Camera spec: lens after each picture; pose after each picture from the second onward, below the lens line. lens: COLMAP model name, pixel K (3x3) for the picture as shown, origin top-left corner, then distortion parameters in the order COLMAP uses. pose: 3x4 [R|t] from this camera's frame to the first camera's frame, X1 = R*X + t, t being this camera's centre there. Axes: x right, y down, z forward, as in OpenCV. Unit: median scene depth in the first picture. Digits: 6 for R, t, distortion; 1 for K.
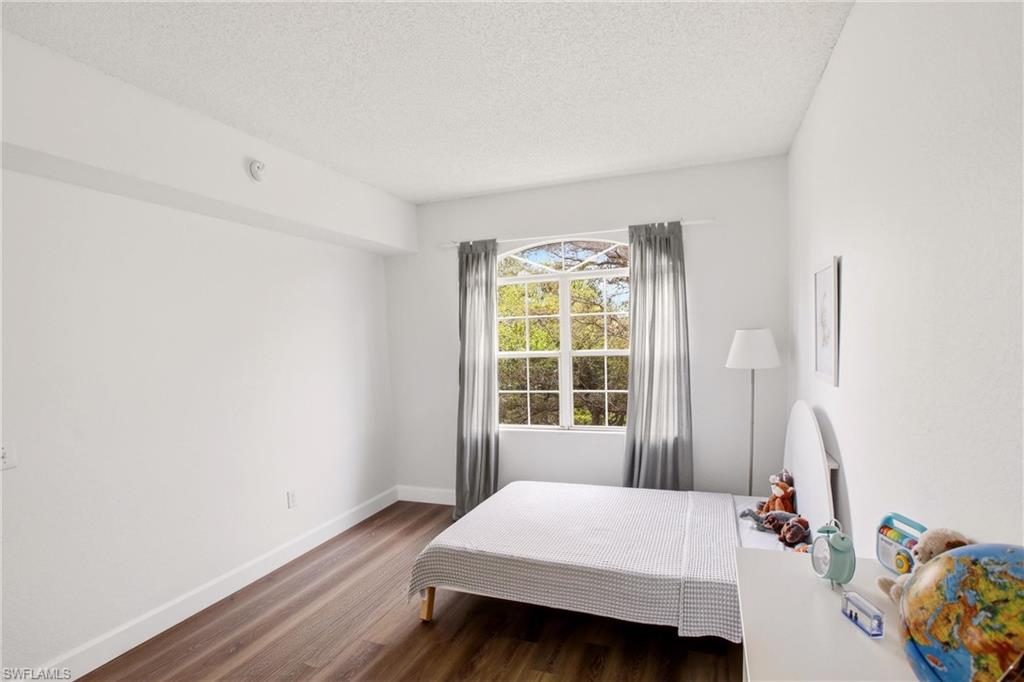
lens RADIAL K [[484.6, 0, 474.3], [0, 484.6, 375.6], [0, 0, 1]] dist [-0.032764, 0.010332]
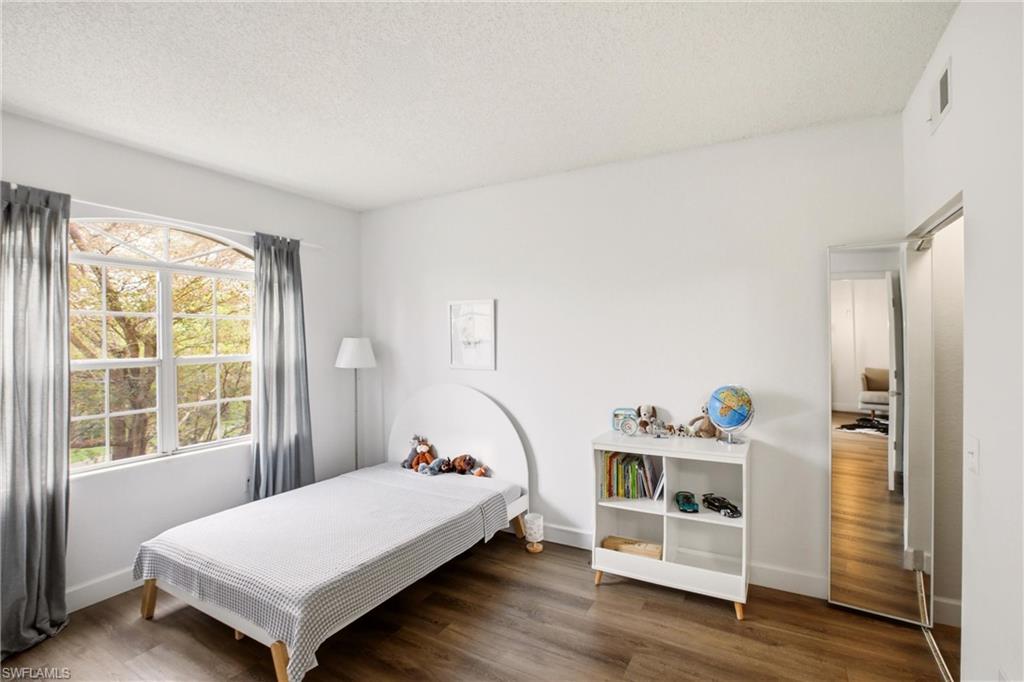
lens RADIAL K [[478.5, 0, 505.8], [0, 478.5, 335.8], [0, 0, 1]] dist [-0.025906, 0.008598]
pose [[0.180752, 0.037790, 0.982802, -0.545406], [0.076283, 0.995713, -0.052316, -0.004815], [-0.980566, 0.084427, 0.177094, 0.334283]]
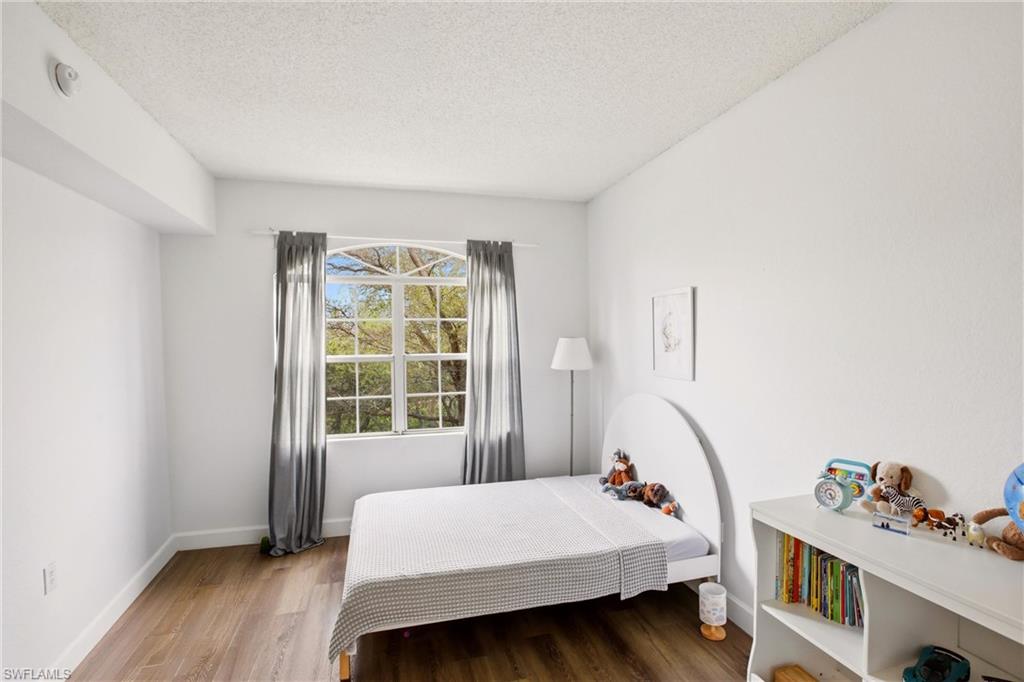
lens RADIAL K [[478.5, 0, 490.7], [0, 478.5, 350.5], [0, 0, 1]] dist [-0.025906, 0.008598]
pose [[0.813243, 0.012102, 0.581799, -0.261023], [0.025930, 0.998037, -0.057005, 0.000111], [-0.581346, 0.061445, 0.811333, 0.113055]]
